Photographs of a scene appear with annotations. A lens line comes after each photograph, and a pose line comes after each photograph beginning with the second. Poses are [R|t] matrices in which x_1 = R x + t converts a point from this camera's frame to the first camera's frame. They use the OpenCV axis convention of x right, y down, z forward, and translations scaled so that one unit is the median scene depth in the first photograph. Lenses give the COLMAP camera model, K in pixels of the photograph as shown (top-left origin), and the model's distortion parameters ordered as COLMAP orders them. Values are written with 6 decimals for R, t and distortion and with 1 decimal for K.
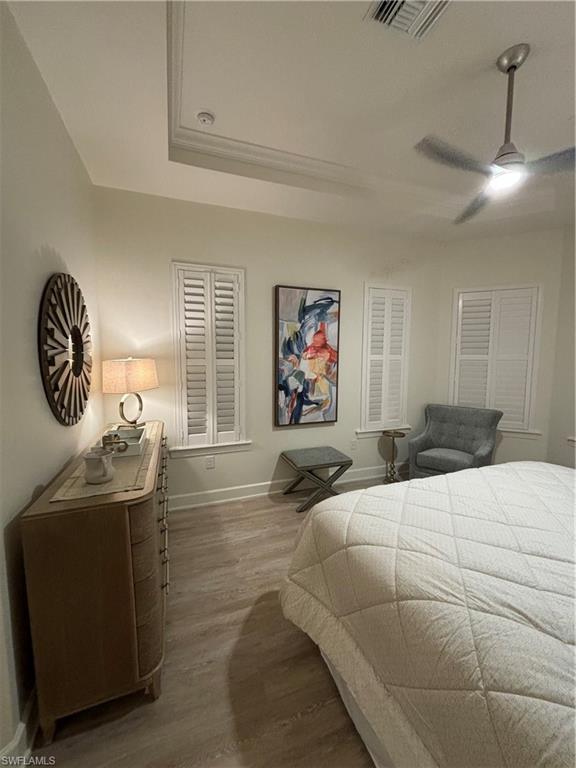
lens RADIAL K [[308.1, 0, 287.3], [0, 308.1, 381.4], [0, 0, 1]] dist [0.001123, -0.000811]
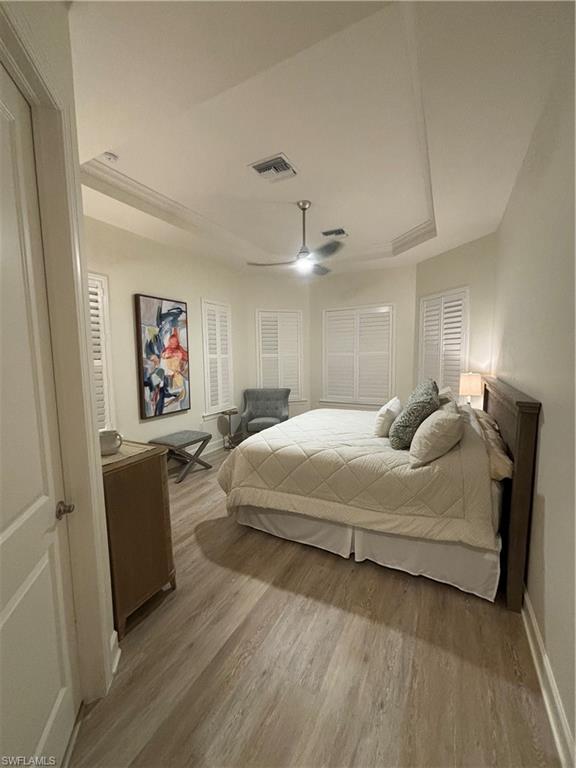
lens RADIAL K [[308.1, 0, 294.9], [0, 308.1, 381.5], [0, 0, 1]] dist [0.001123, -0.000811]
pose [[0.734432, -0.072523, 0.674796, -0.373693], [0.072808, 0.996956, 0.027904, 0.018216], [-0.674766, 0.028637, 0.737476, -0.201729]]
